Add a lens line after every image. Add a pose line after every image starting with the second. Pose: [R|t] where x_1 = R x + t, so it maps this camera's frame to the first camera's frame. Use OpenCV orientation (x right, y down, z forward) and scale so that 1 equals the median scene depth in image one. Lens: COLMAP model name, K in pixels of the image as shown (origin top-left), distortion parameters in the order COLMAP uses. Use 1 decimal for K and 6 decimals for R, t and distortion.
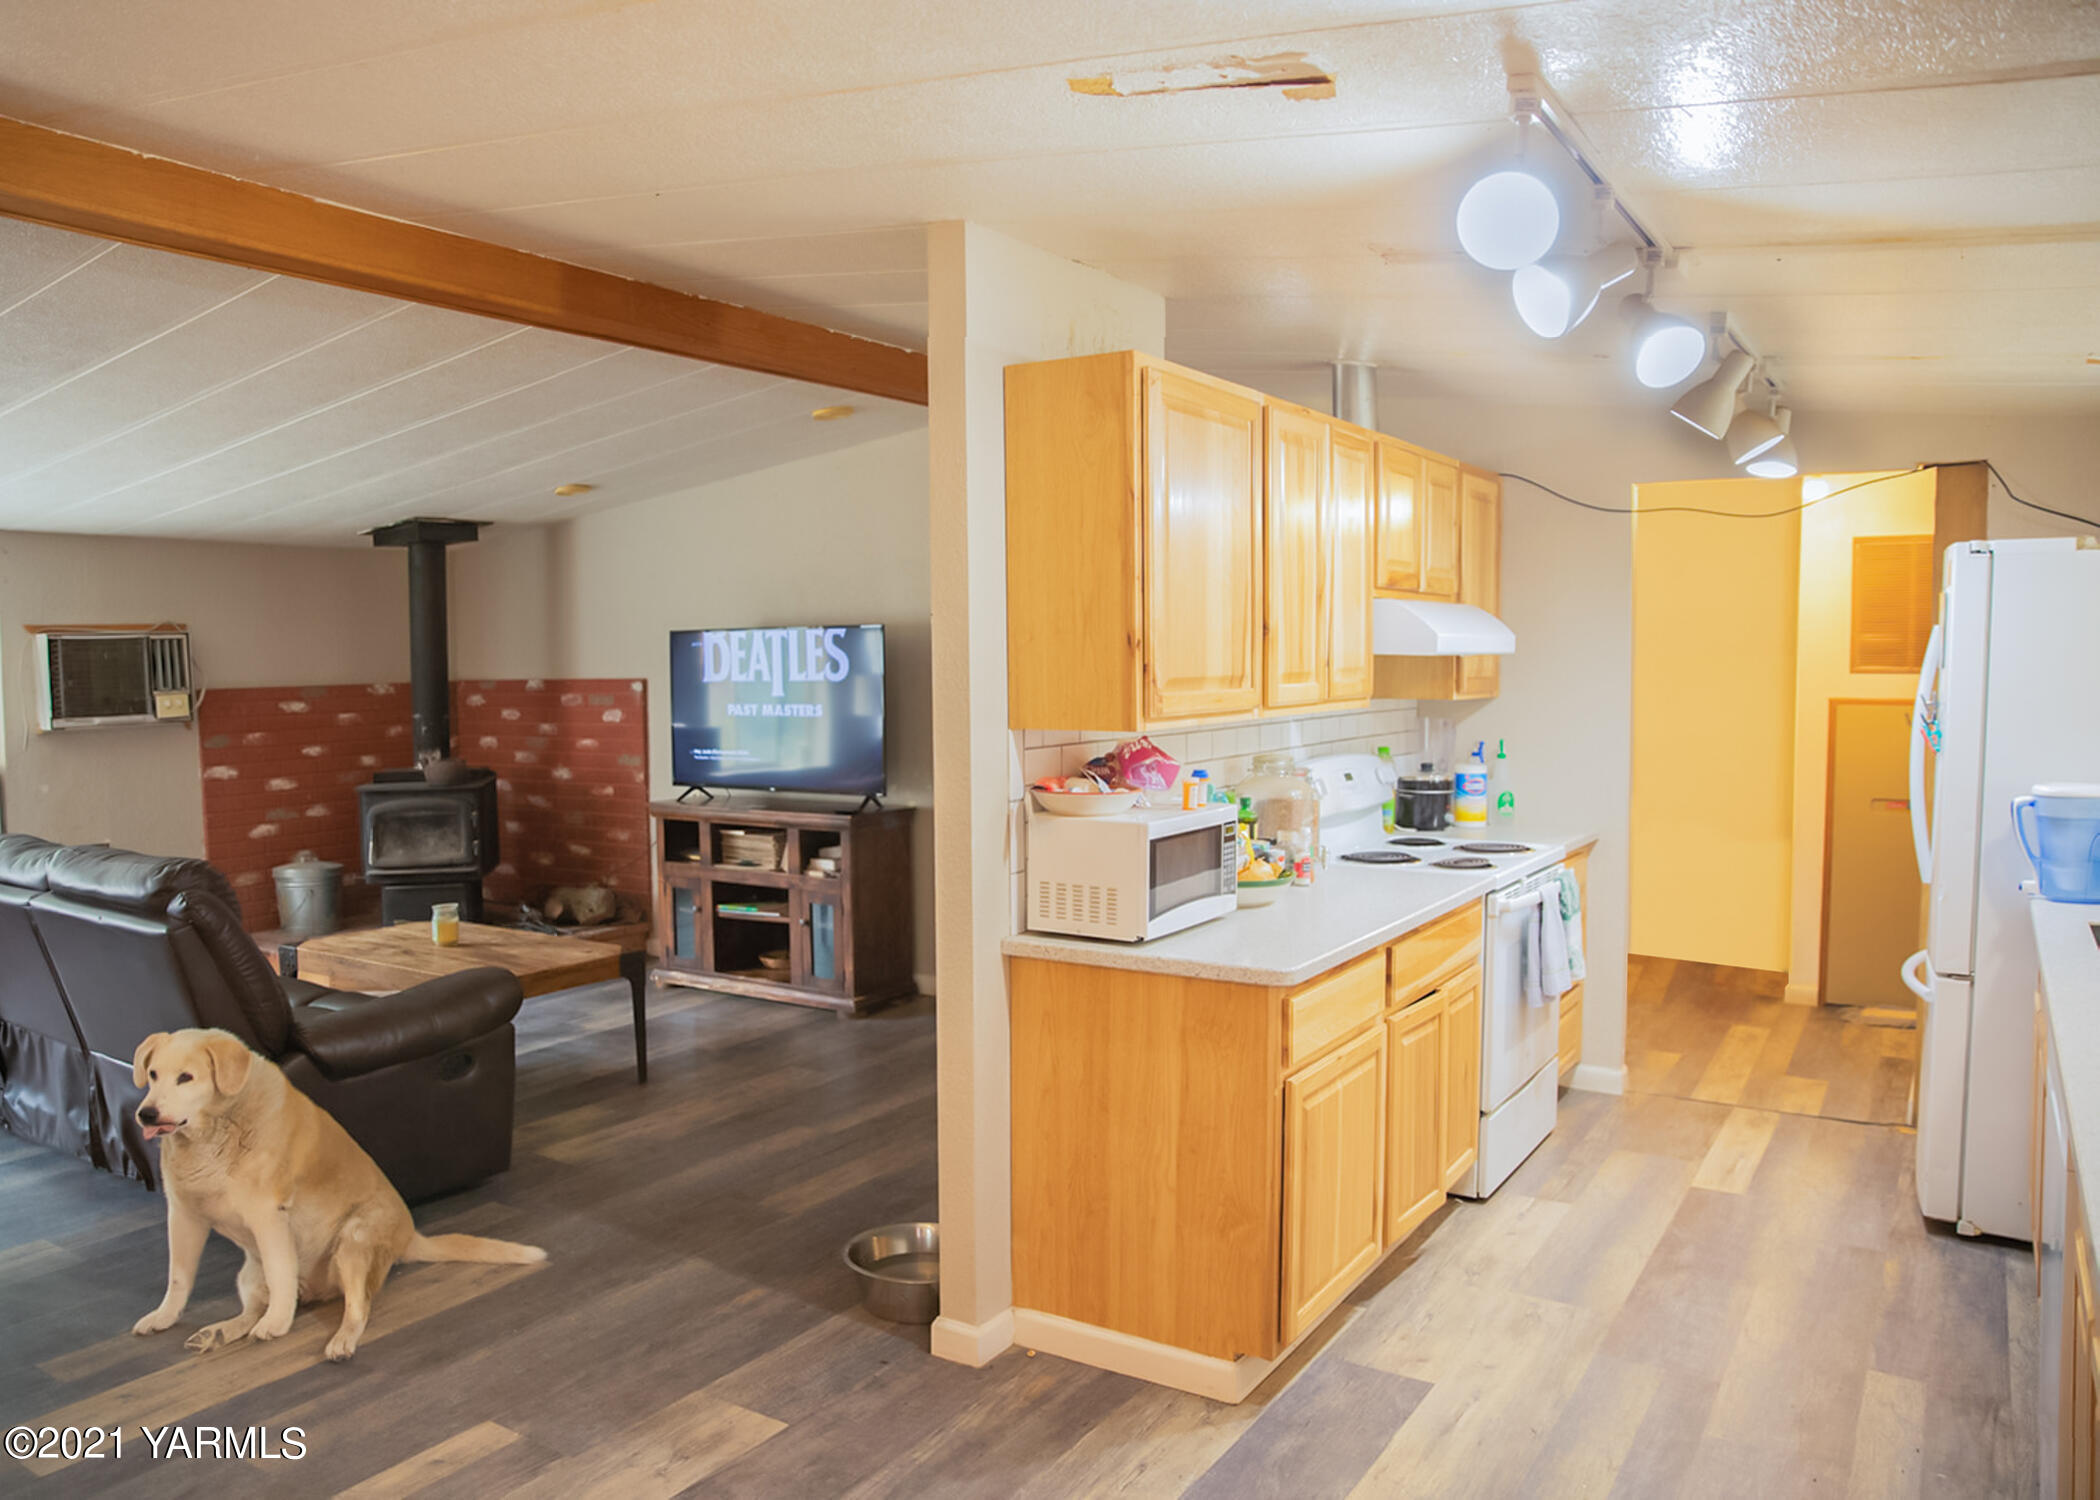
lens RADIAL K [[1521.3, 0, 1050.0], [0, 1521.3, 750.0], [0, 0, 1]] dist [-0.178714, 0.110616]
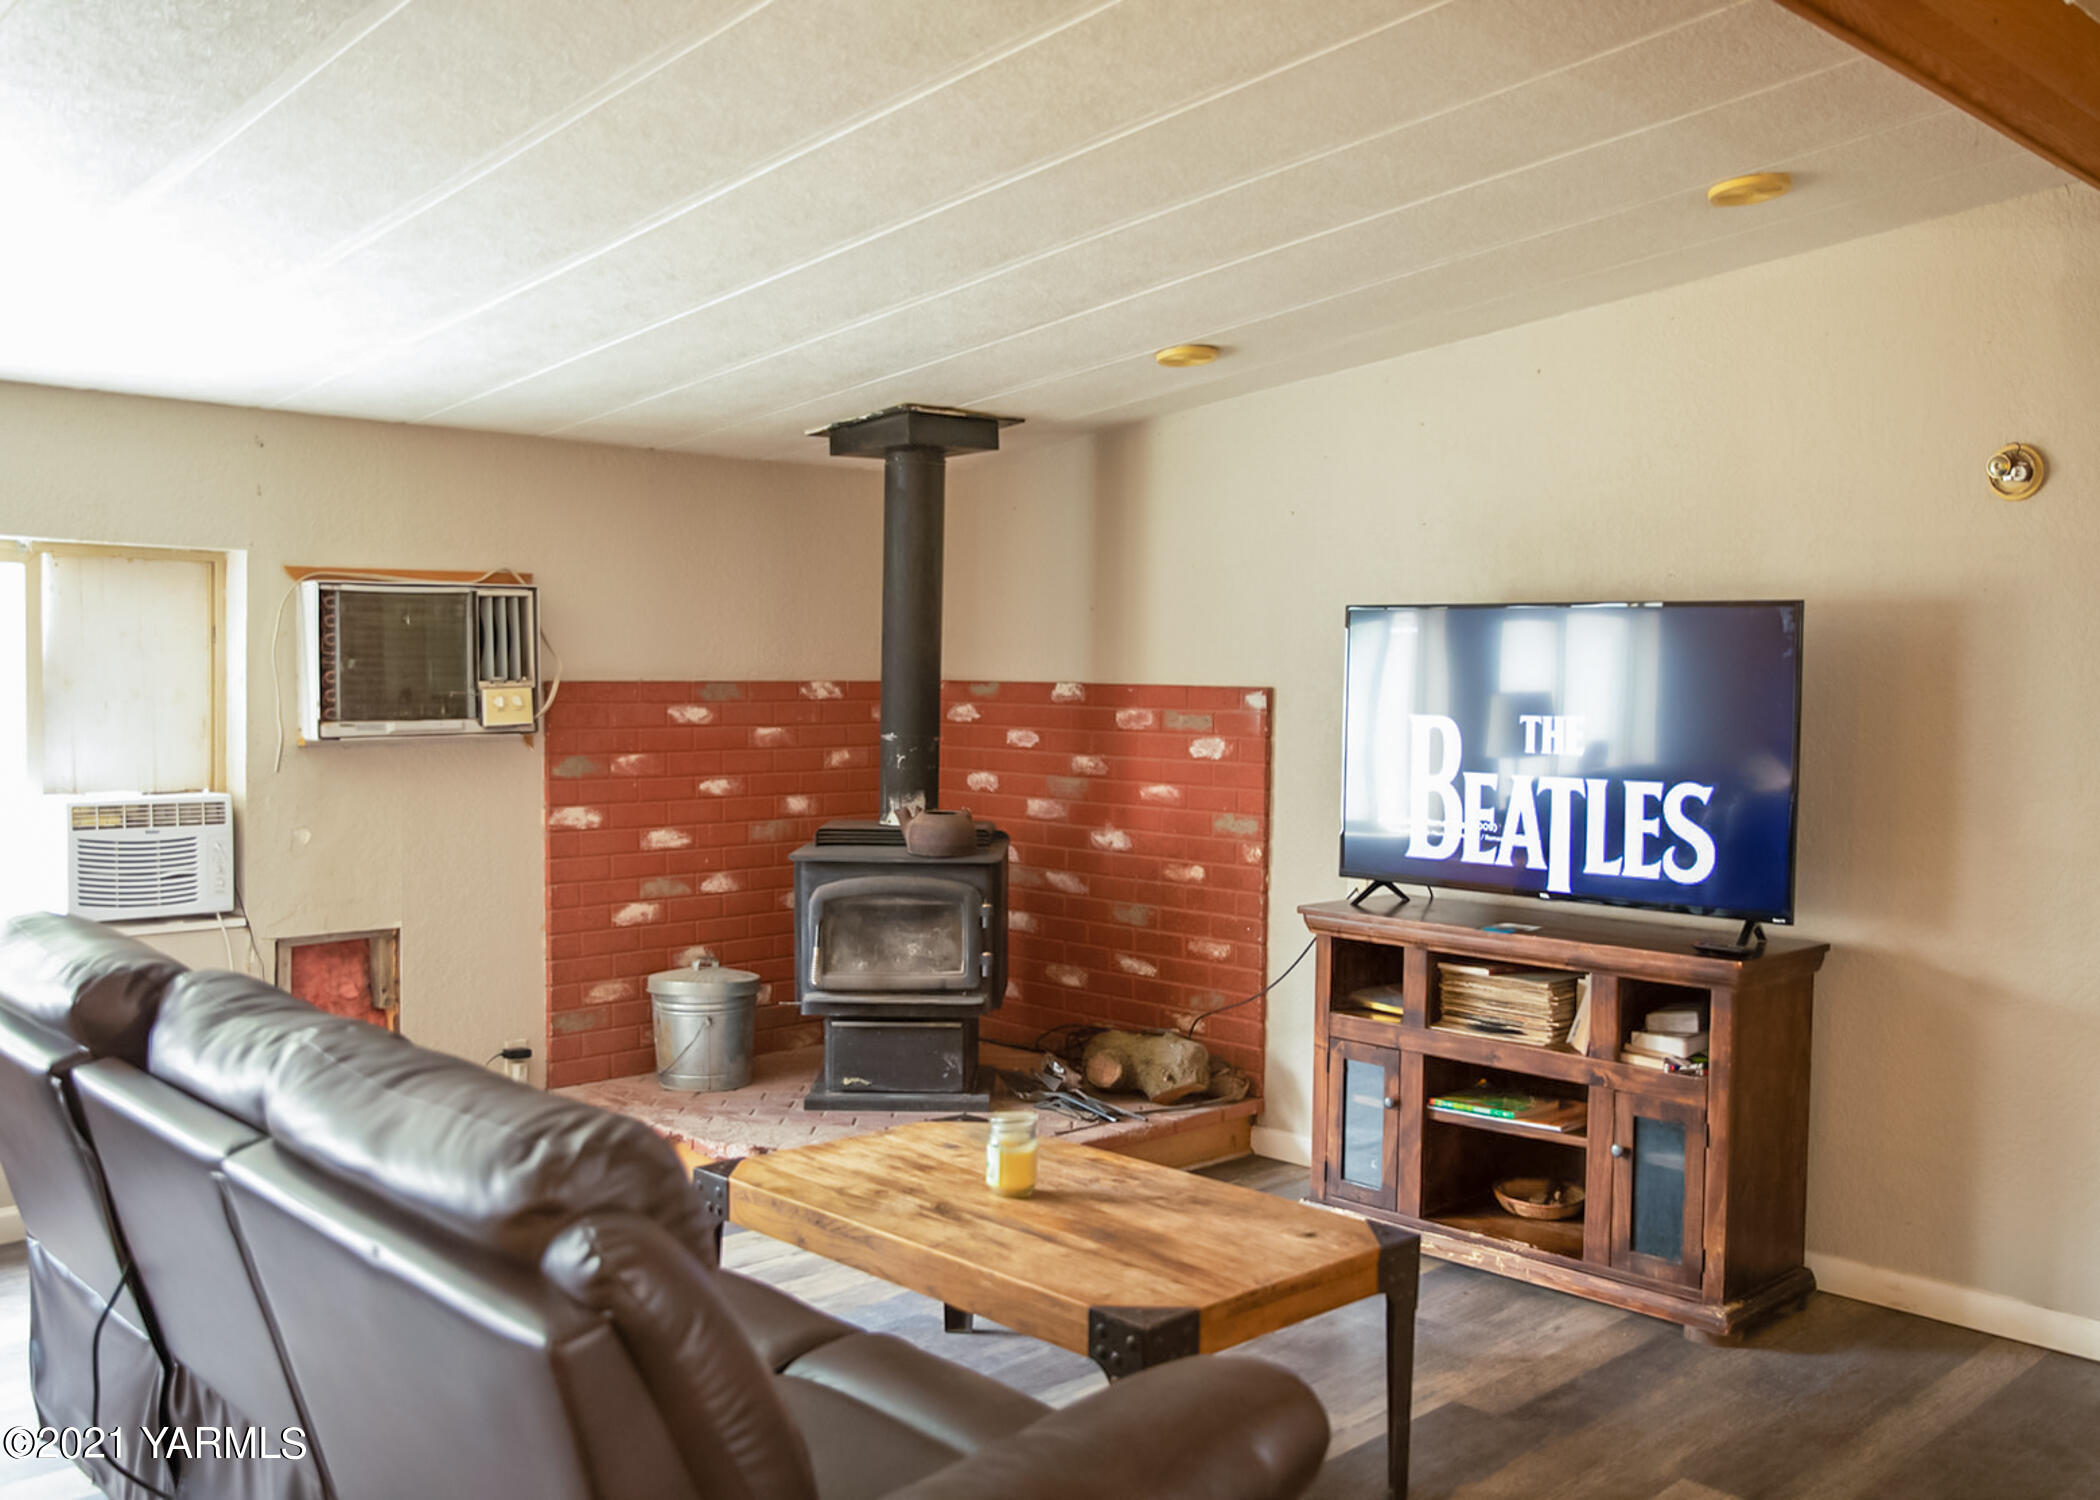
lens RADIAL K [[1877.4, 0, 1050.0], [0, 1877.4, 750.0], [0, 0, 1]] dist [-0.185120, 0.358327]
pose [[0.970121, 0.035641, -0.239988, -0.188552], [-0.039765, 0.999133, -0.012362, -0.011192], [0.239340, 0.021536, 0.970697, 0.283686]]
